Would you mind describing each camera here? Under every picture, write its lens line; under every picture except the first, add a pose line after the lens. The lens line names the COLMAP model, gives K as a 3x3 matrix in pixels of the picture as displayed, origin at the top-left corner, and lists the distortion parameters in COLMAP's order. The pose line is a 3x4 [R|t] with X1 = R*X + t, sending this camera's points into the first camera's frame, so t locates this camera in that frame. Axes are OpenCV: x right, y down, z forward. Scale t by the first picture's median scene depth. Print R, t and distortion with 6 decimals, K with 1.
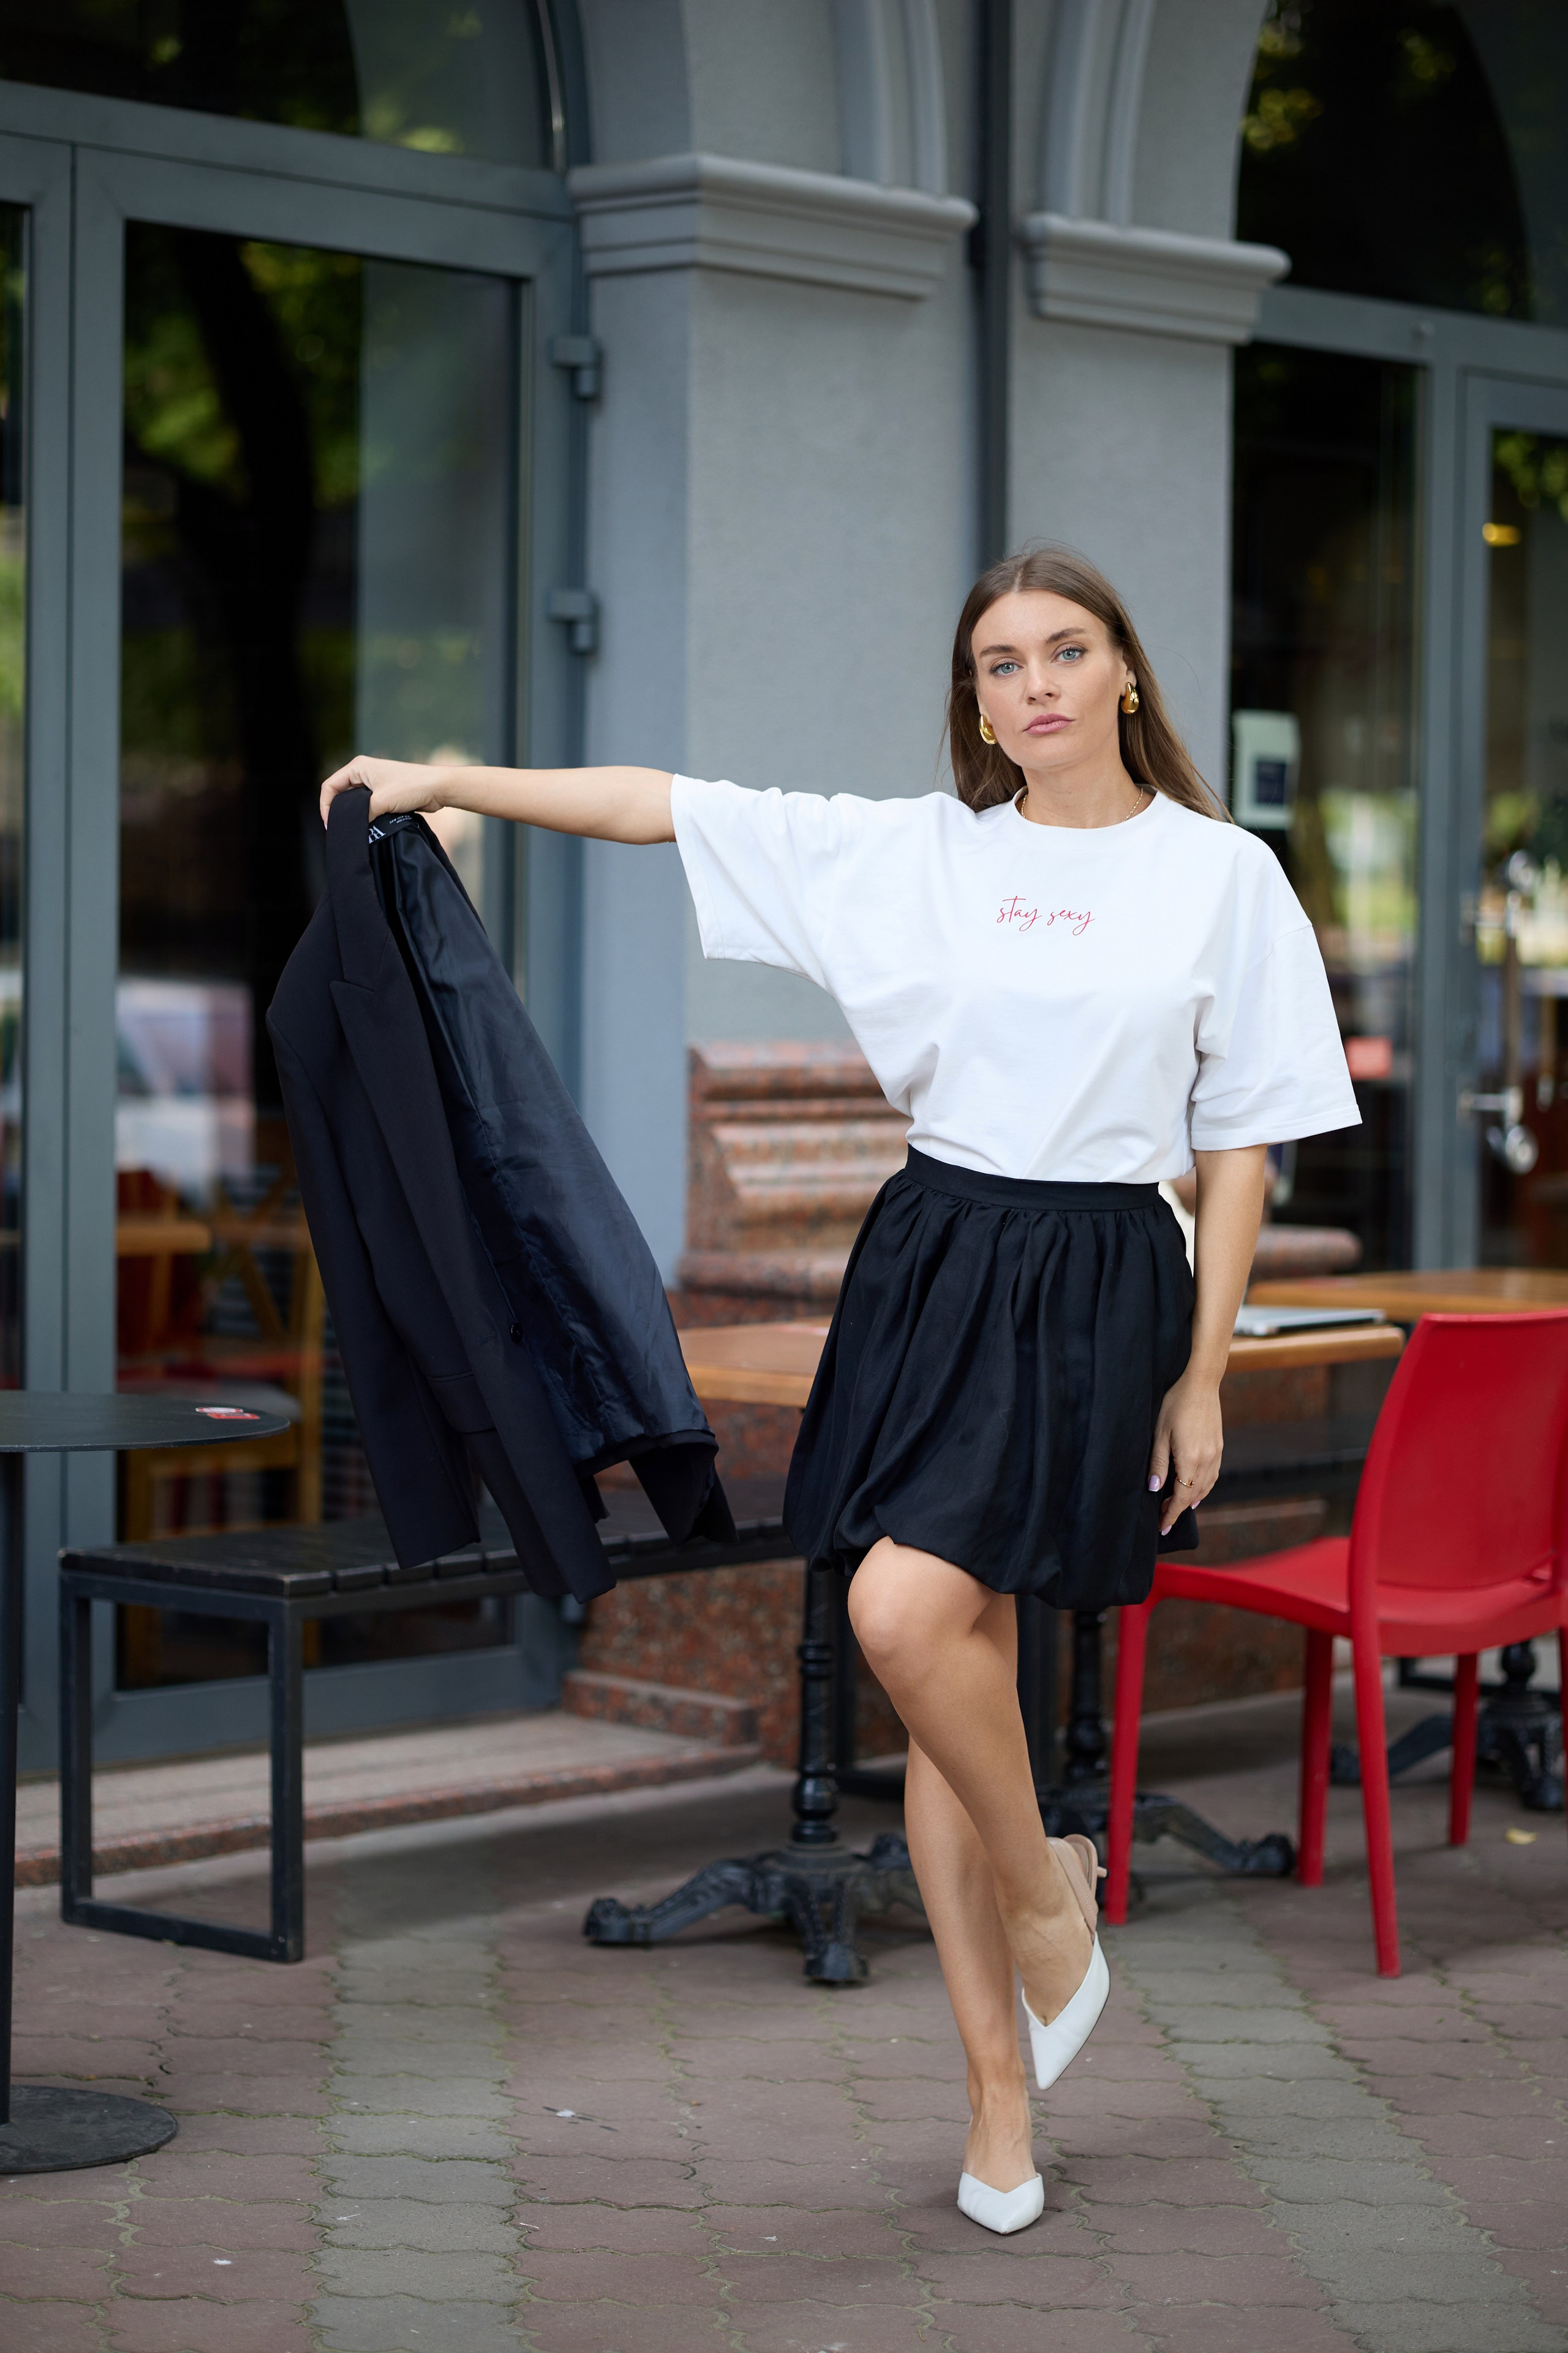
lens RADIAL K [[5667.1, 0, 802.6], [0, 5667.1, 1231.3], [0, 0, 1]] dist [0.145778, 0.000000]
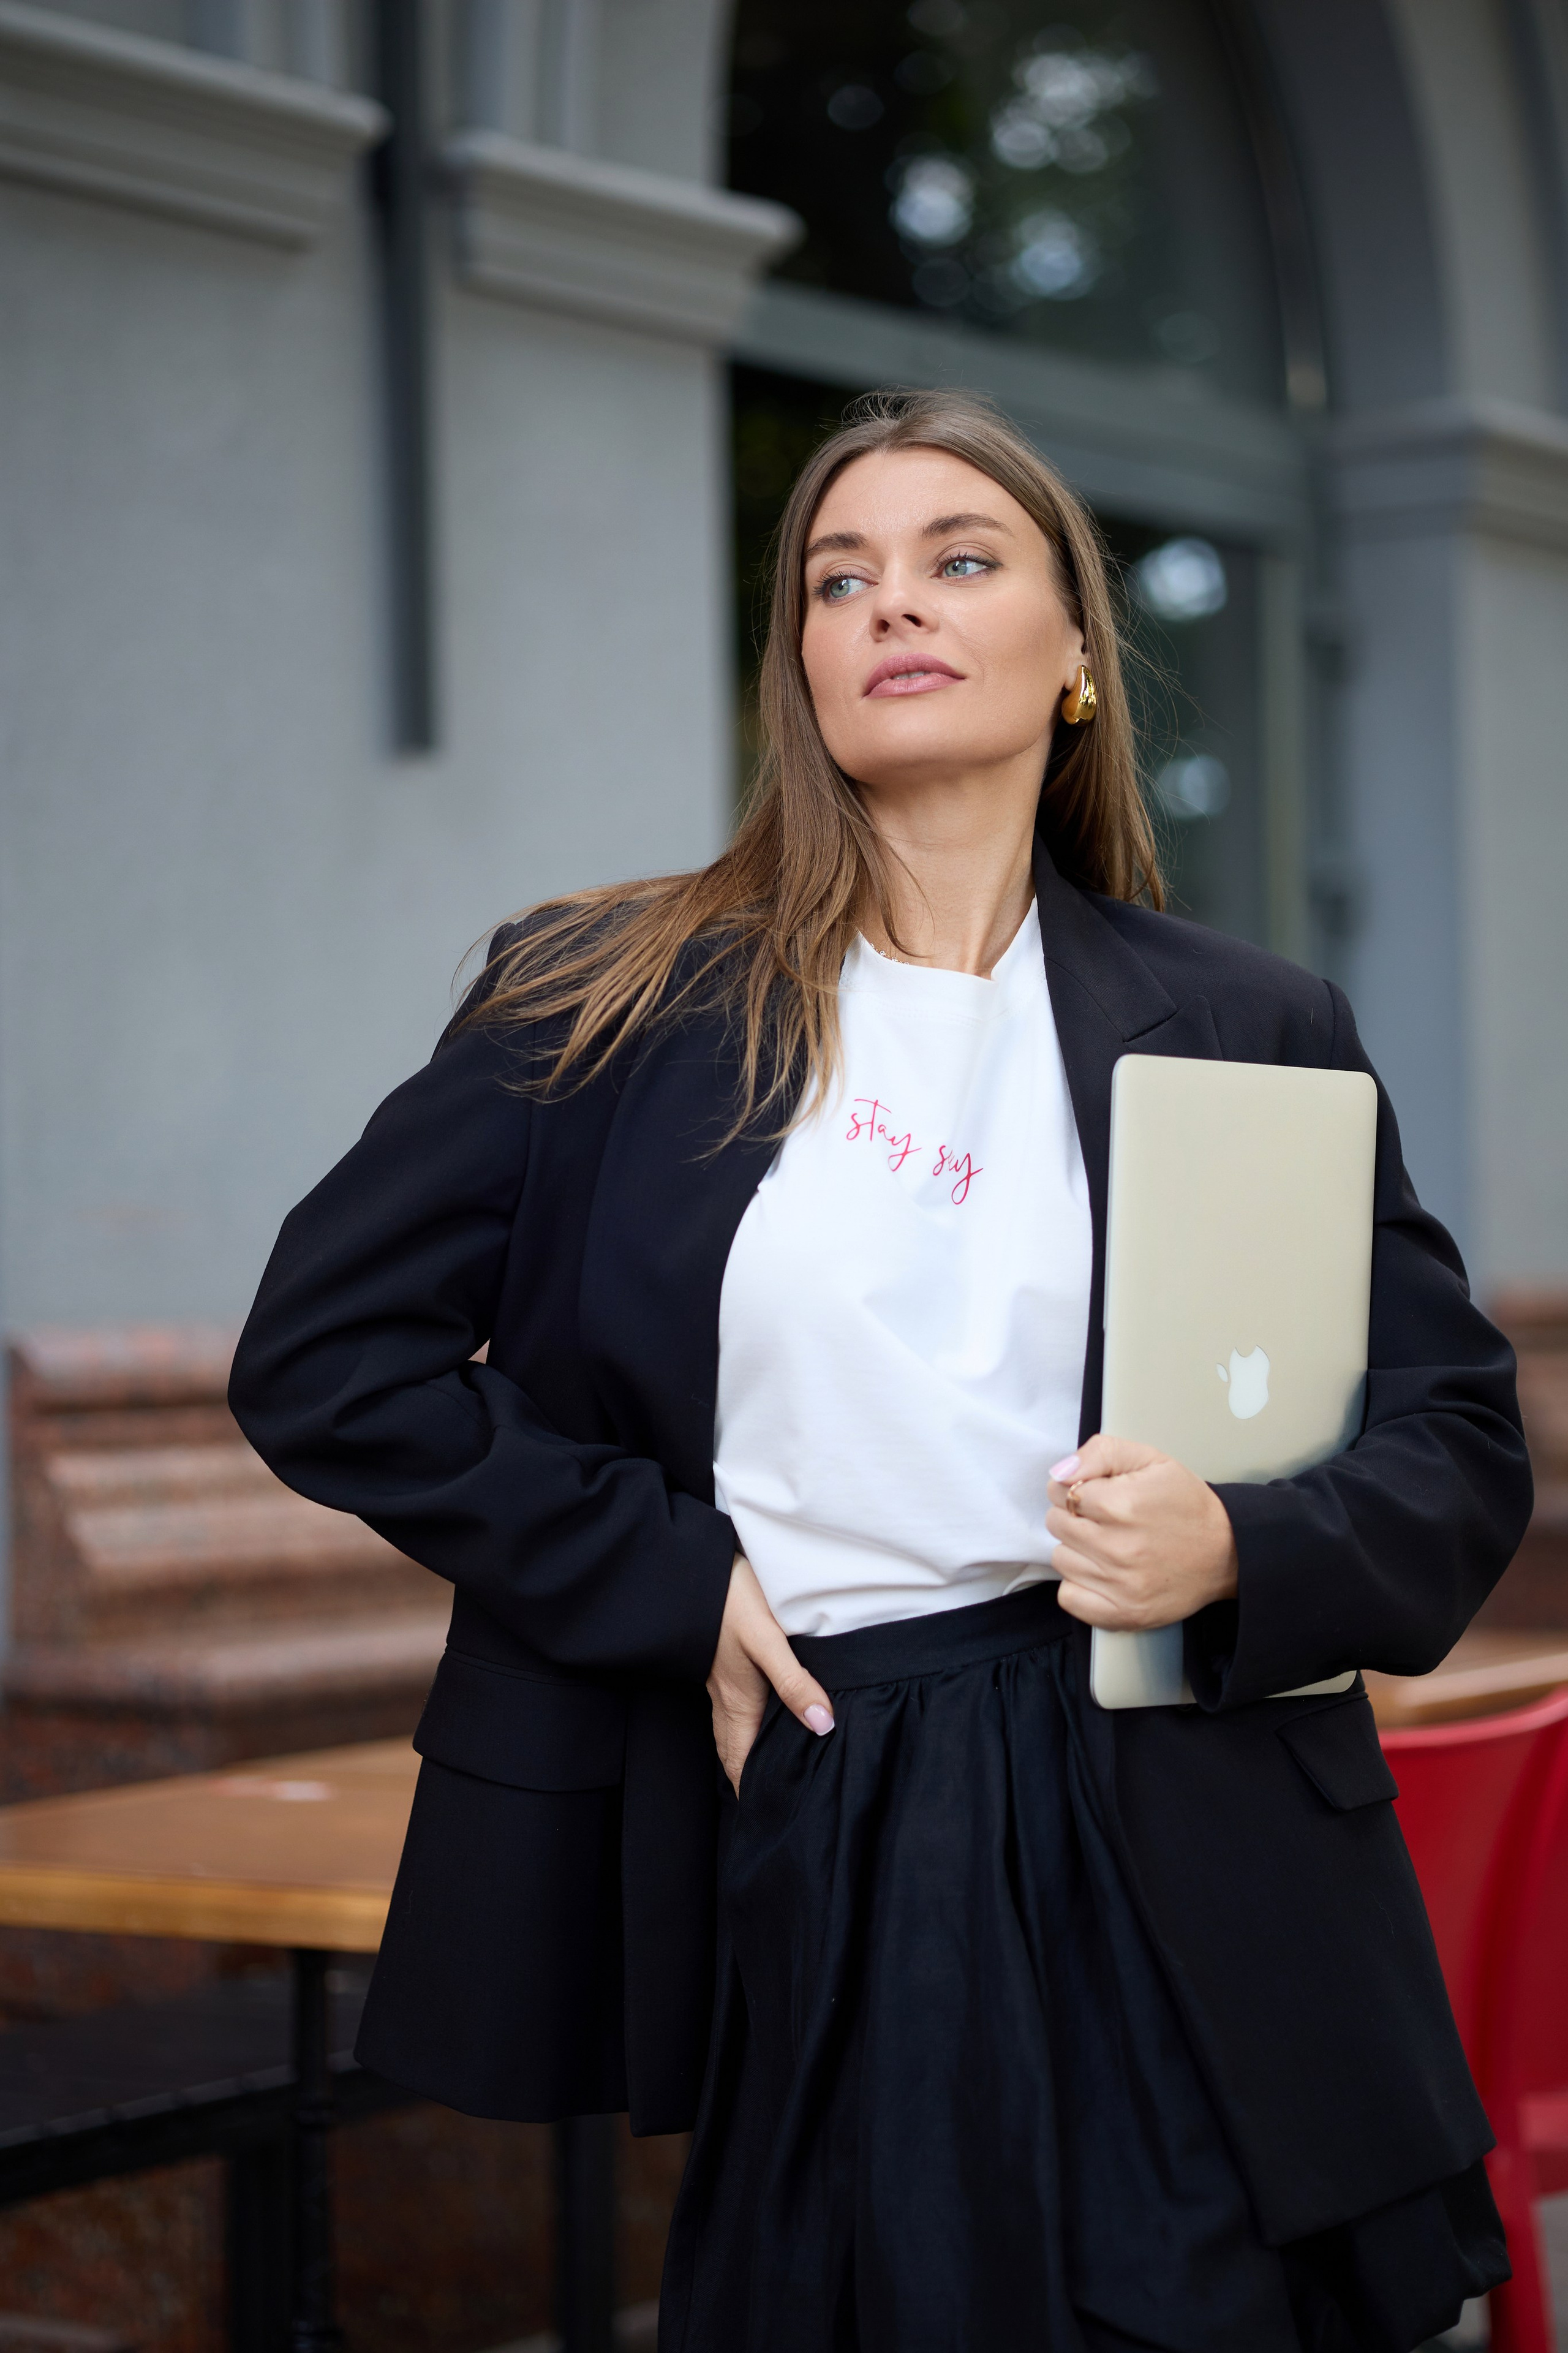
lens RADIAL K [[5667.1, 0, 783.5], [0, 5667.1, 1192.9], [0, 0, 1]] dist [0.145778, 0.000000]
pose [[0.987637, -0.027501, 0.154326, -0.032040], [0.036402, 0.997814, -0.055153, -0.009790], [-0.152472, 0.060089, 0.986479, 0.325355]]
